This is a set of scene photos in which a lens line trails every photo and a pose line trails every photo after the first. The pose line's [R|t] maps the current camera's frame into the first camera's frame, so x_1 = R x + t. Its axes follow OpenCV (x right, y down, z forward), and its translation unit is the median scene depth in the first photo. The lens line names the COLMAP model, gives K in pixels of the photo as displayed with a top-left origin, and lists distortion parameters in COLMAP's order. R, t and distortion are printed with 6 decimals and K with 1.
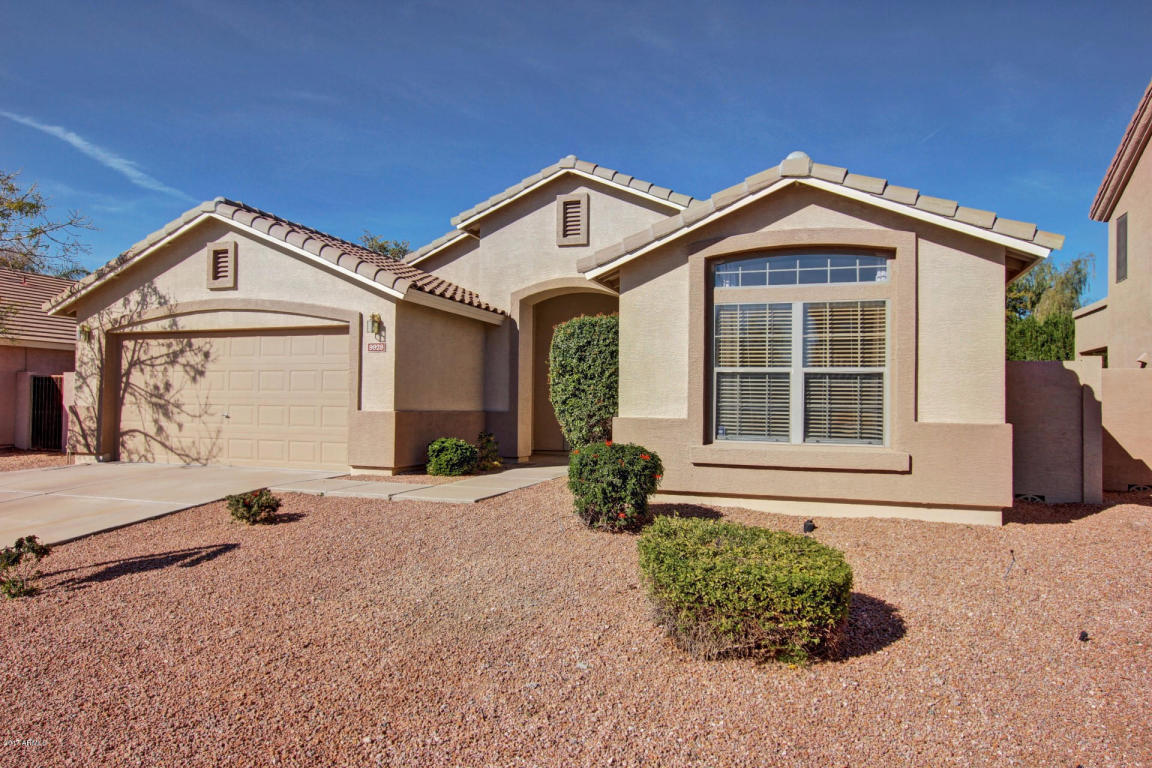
lens RADIAL K [[750.3, 0, 569.5], [0, 750.3, 385.0], [0, 0, 1]] dist [-0.014459, 0.006619]
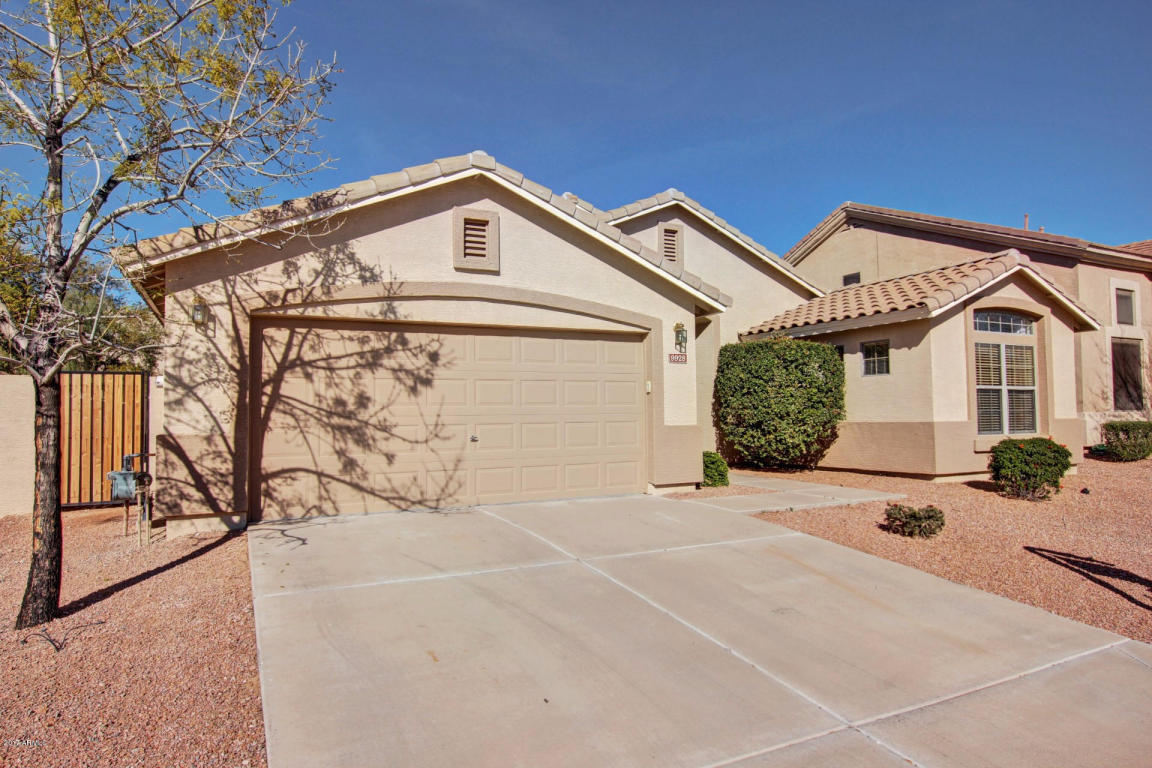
lens RADIAL K [[689.5, 0, 575.0], [0, 689.5, 387.5], [0, 0, 1]] dist [-0.027420, 0.005106]
pose [[0.690369, 0.008908, 0.723403, -0.875447], [0.000900, 0.999913, -0.013172, -0.001492], [-0.723457, 0.009745, 0.690301, 0.436681]]
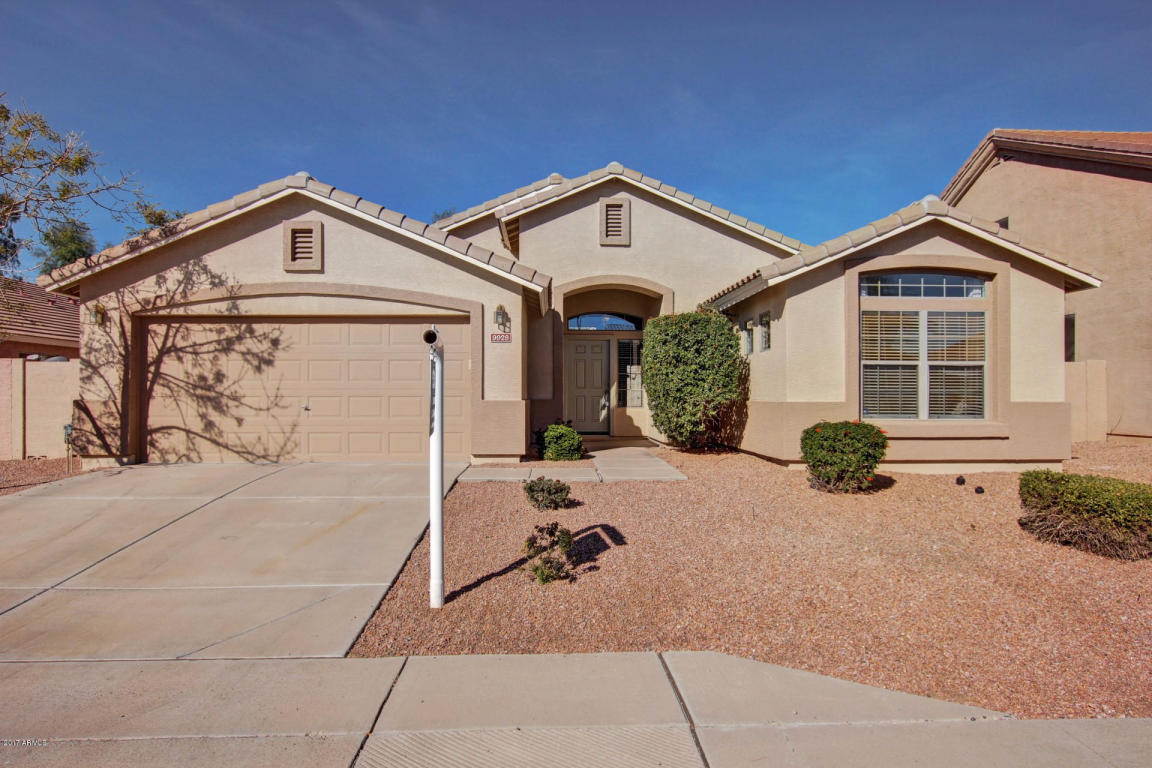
lens RADIAL K [[750.3, 0, 574.2], [0, 750.3, 385.6], [0, 0, 1]] dist [-0.014459, 0.006619]
pose [[0.929541, -0.007784, 0.368636, -0.482925], [0.001225, 0.999837, 0.018024, -0.003214], [-0.368716, -0.016302, 0.929399, 0.011356]]
